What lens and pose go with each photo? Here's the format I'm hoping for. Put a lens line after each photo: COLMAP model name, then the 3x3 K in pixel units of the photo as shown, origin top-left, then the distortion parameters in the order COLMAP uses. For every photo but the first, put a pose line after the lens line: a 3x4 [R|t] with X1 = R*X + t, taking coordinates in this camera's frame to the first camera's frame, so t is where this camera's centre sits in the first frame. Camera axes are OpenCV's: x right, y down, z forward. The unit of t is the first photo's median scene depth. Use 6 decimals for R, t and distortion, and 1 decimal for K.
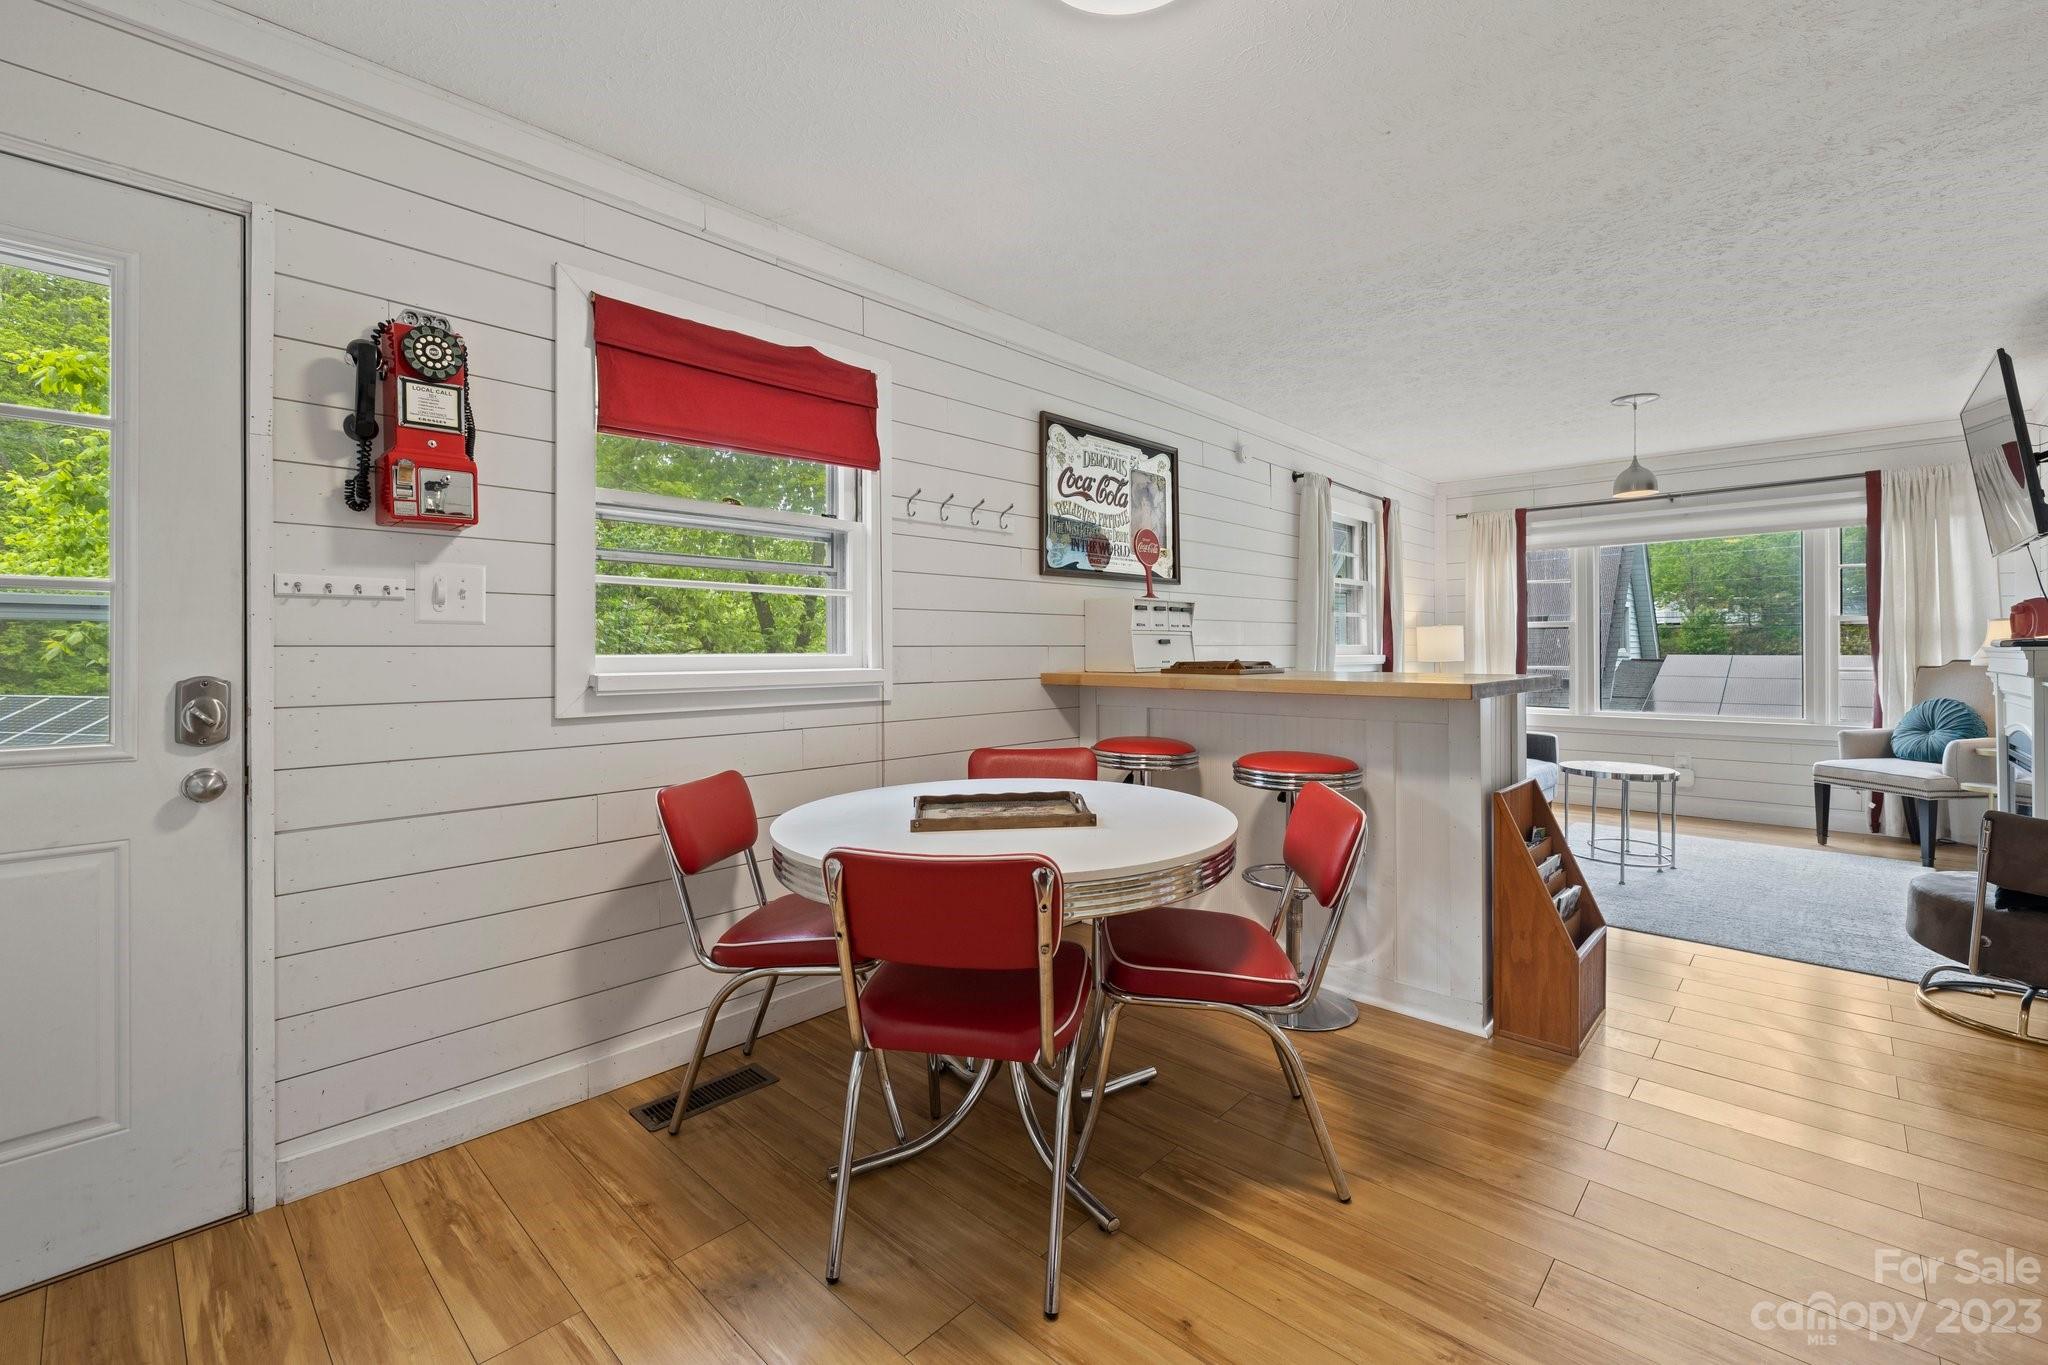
lens RADIAL K [[921.0, 0, 1055.3], [0, 921.0, 647.3], [0, 0, 1]] dist [0.001801, 0.000073]
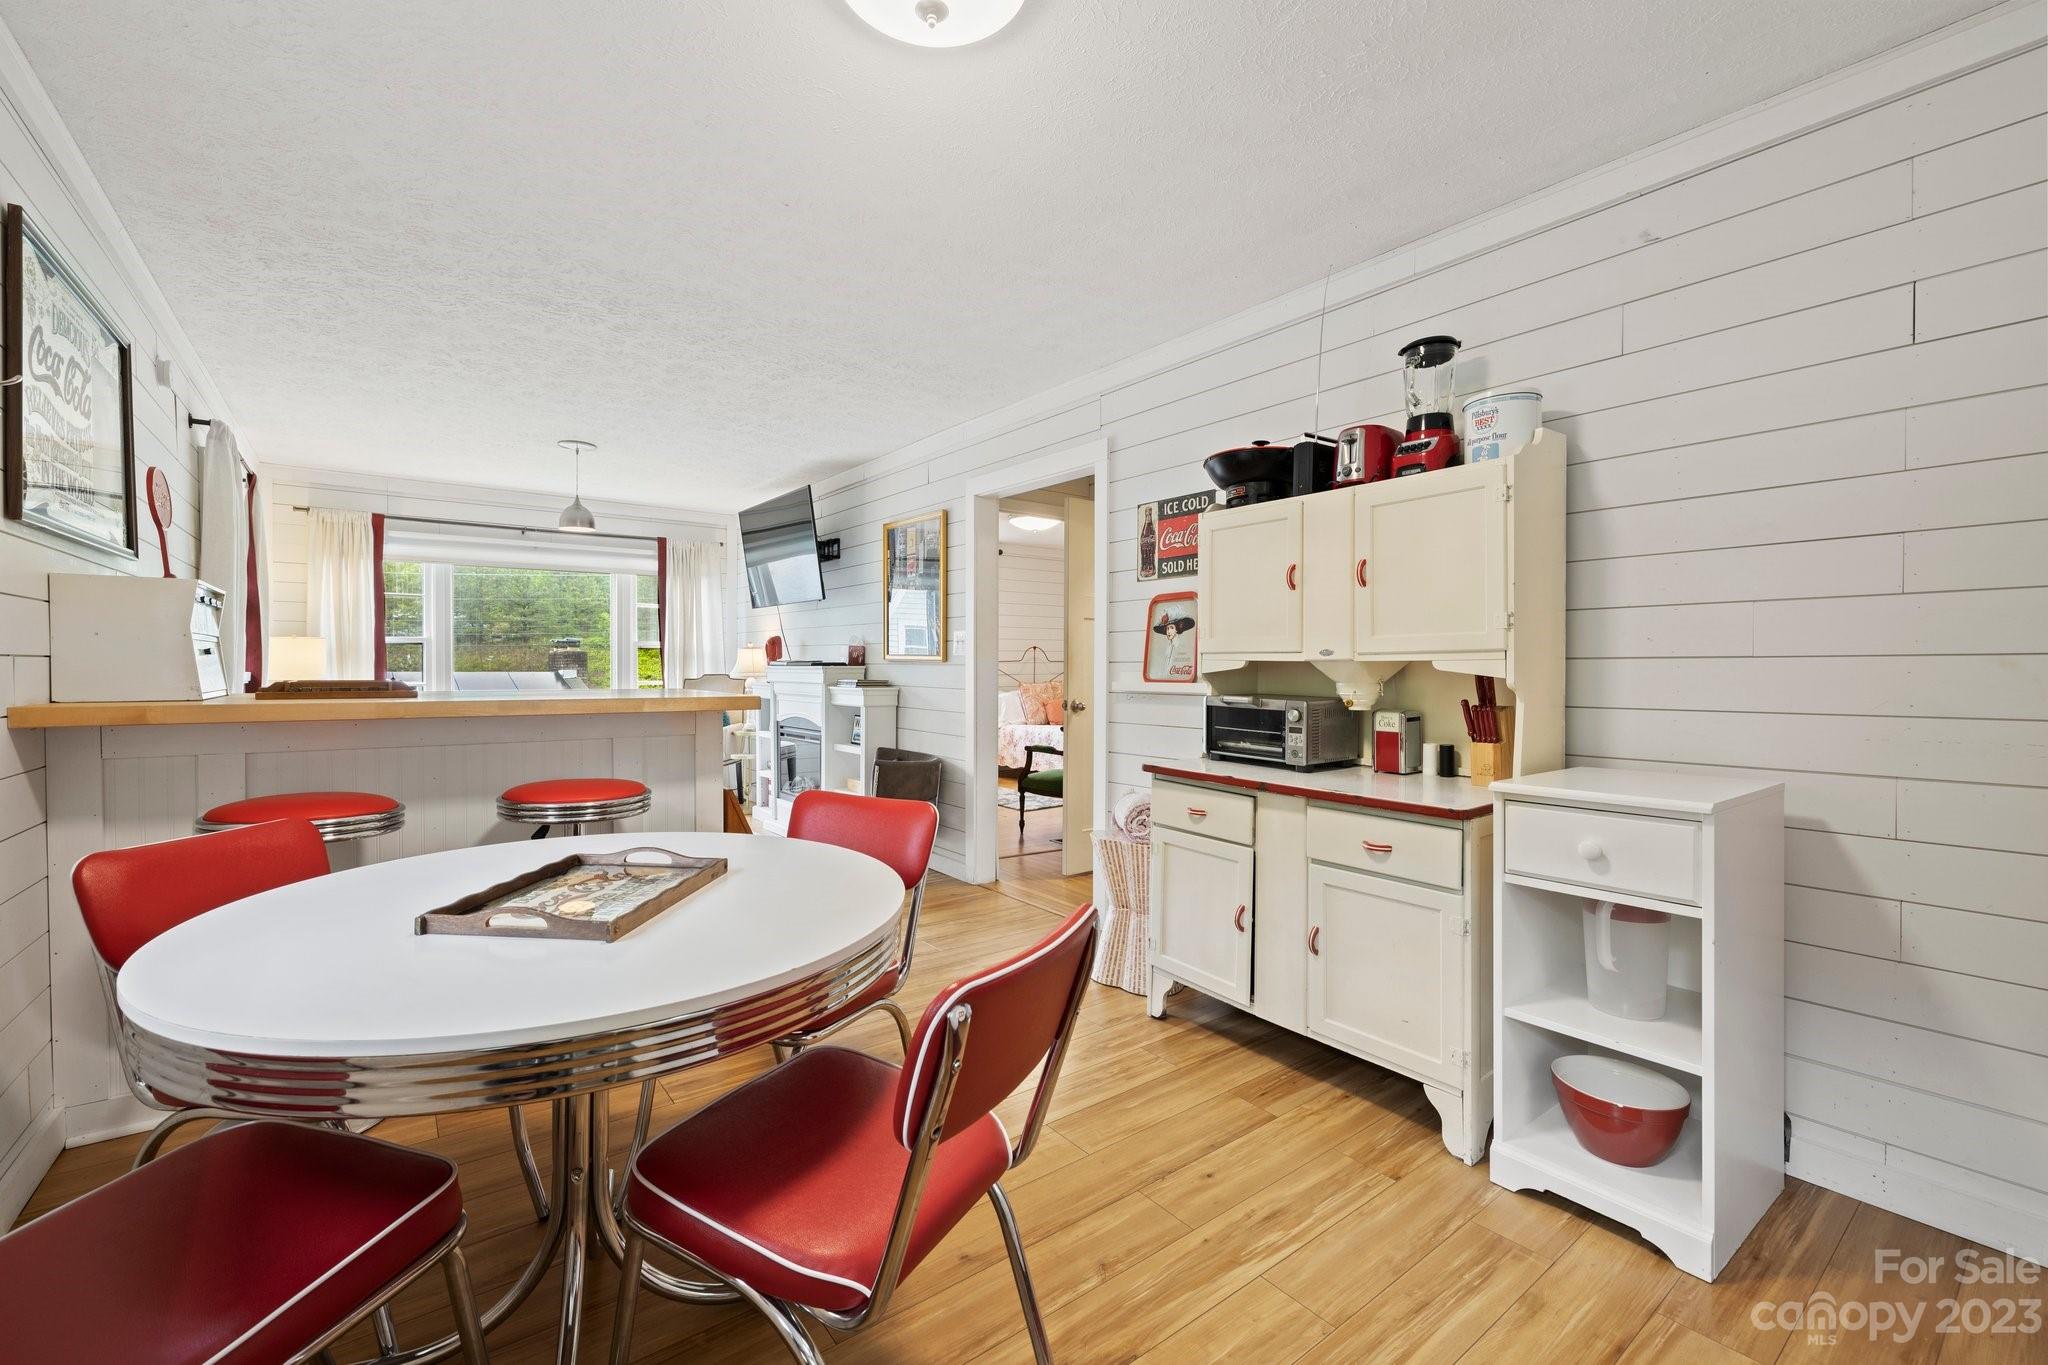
lens RADIAL K [[860.0, 0, 1025.3], [0, 860.0, 680.4], [0, 0, 1]] dist [-0.002046, -0.000019]
pose [[0.143077, -0.013140, 0.989624, -0.311176], [-0.005998, 0.999882, 0.014143, 0.001701], [-0.989693, -0.007959, 0.142981, 0.272866]]
